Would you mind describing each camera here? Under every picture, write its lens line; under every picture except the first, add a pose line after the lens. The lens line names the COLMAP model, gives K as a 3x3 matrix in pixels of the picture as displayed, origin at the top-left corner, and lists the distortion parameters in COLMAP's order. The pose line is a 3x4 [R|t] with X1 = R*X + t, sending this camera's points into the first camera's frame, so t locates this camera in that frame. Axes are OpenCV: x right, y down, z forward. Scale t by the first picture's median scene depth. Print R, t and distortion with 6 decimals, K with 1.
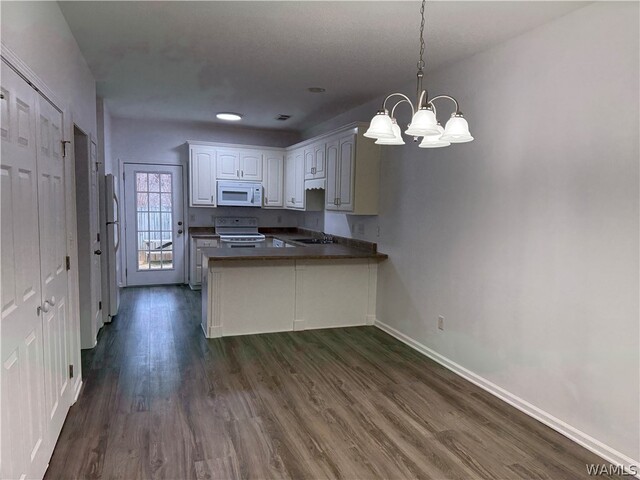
lens RADIAL K [[456.8, 0, 320.0], [0, 456.8, 240.0], [0, 0, 1]] dist [0.115799, -0.173728]
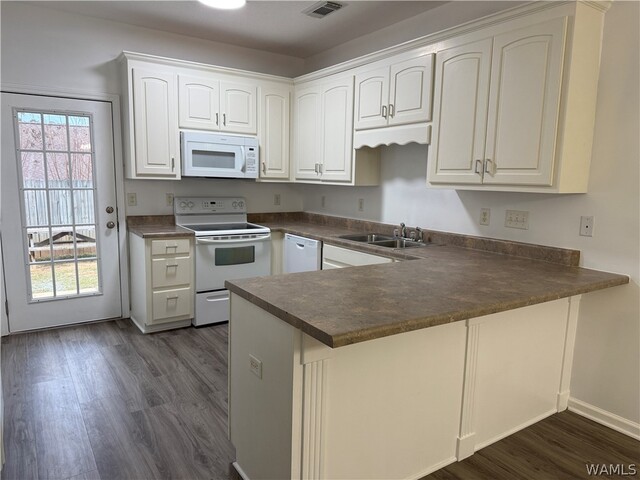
lens RADIAL K [[448.1, 0, 320.0], [0, 448.1, 240.0], [0, 0, 1]] dist [-0.003241, -0.003341]
pose [[0.970477, -0.032451, 0.239000, -0.195109], [0.018764, 0.998062, 0.059326, -0.027886], [-0.240462, -0.053090, 0.969206, 0.436501]]
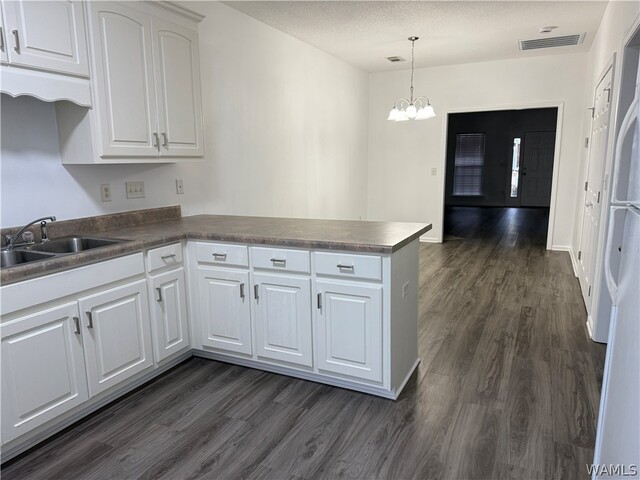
lens RADIAL K [[456.8, 0, 320.0], [0, 456.8, 240.0], [0, 0, 1]] dist [0.115799, -0.173728]
pose [[-0.698433, -0.135513, 0.702729, -0.370561], [0.056068, 0.968531, 0.242495, -0.070334], [-0.713476, 0.208767, -0.668856, 0.961188]]
